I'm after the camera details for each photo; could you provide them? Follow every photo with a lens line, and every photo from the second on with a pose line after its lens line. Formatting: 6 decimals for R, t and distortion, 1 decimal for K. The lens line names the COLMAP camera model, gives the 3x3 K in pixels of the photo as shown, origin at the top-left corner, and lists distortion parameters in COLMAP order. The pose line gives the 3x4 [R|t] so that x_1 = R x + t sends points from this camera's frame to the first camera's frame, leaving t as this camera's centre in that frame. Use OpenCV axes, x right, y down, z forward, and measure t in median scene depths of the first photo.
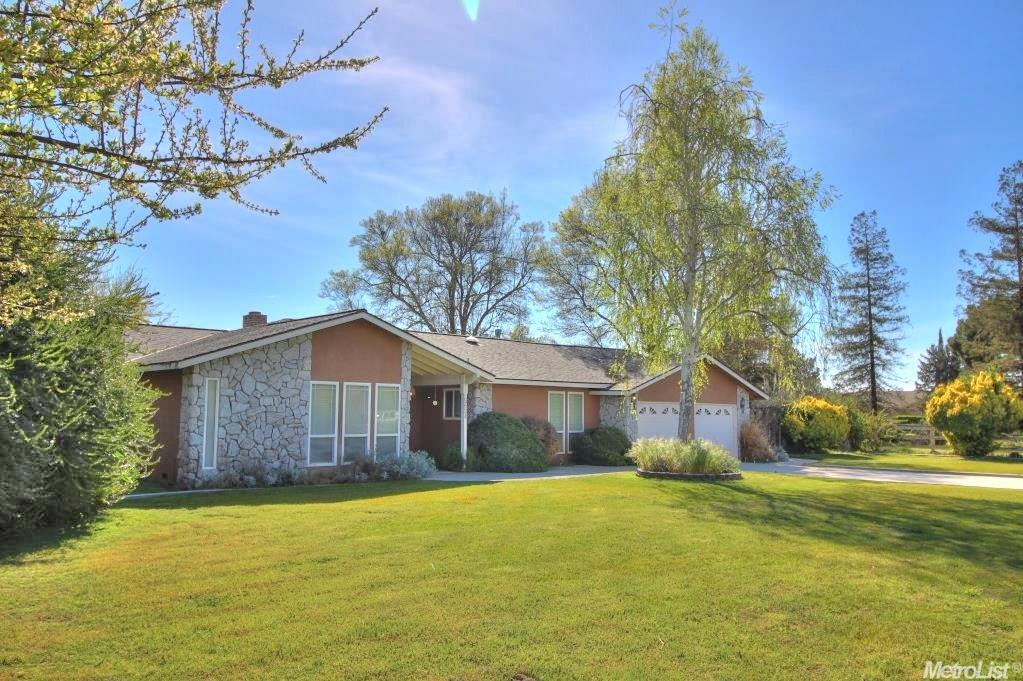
lens RADIAL K [[820.9, 0, 511.5], [0, 820.9, 340.5], [0, 0, 1]] dist [0.005066, 0.004922]
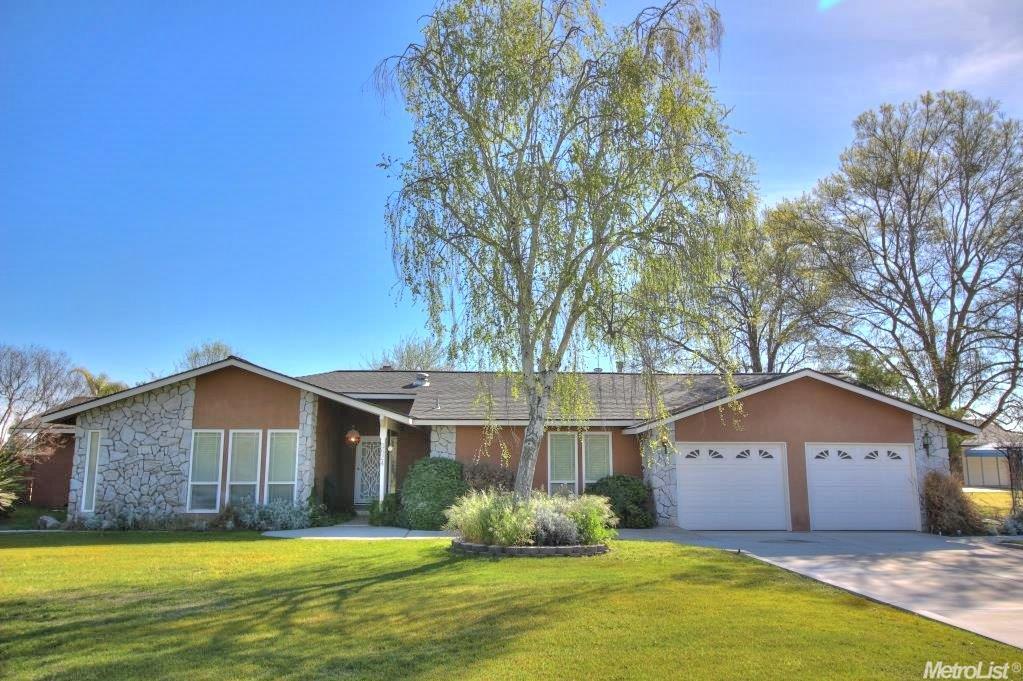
lens RADIAL K [[735.5, 0, 511.5], [0, 735.5, 340.5], [0, 0, 1]] dist [-0.000814, 0.001606]
pose [[0.760196, -0.114970, -0.639440, 0.674794], [0.063377, 0.992647, -0.103131, 0.058954], [0.646595, 0.037875, 0.761893, 0.545517]]
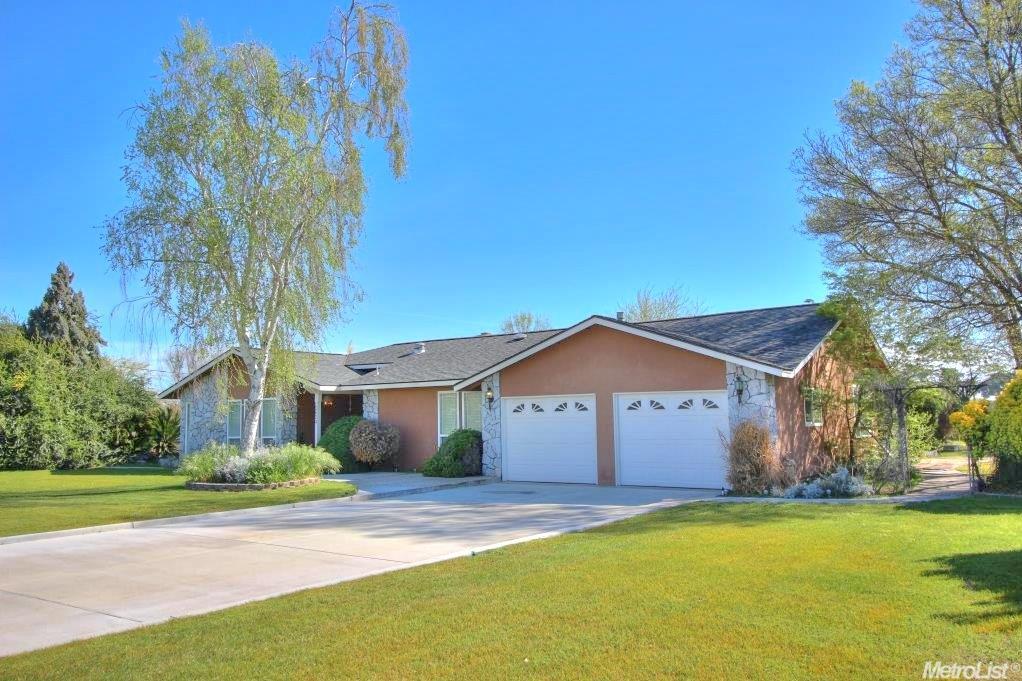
lens RADIAL K [[820.1, 0, 511.0], [0, 820.1, 340.5], [0, 0, 1]] dist [0.005066, 0.004922]
pose [[0.195630, -0.107948, -0.974719, 1.298796], [0.106714, 0.990364, -0.088263, 0.127415], [0.974855, -0.086749, 0.205264, 1.201843]]
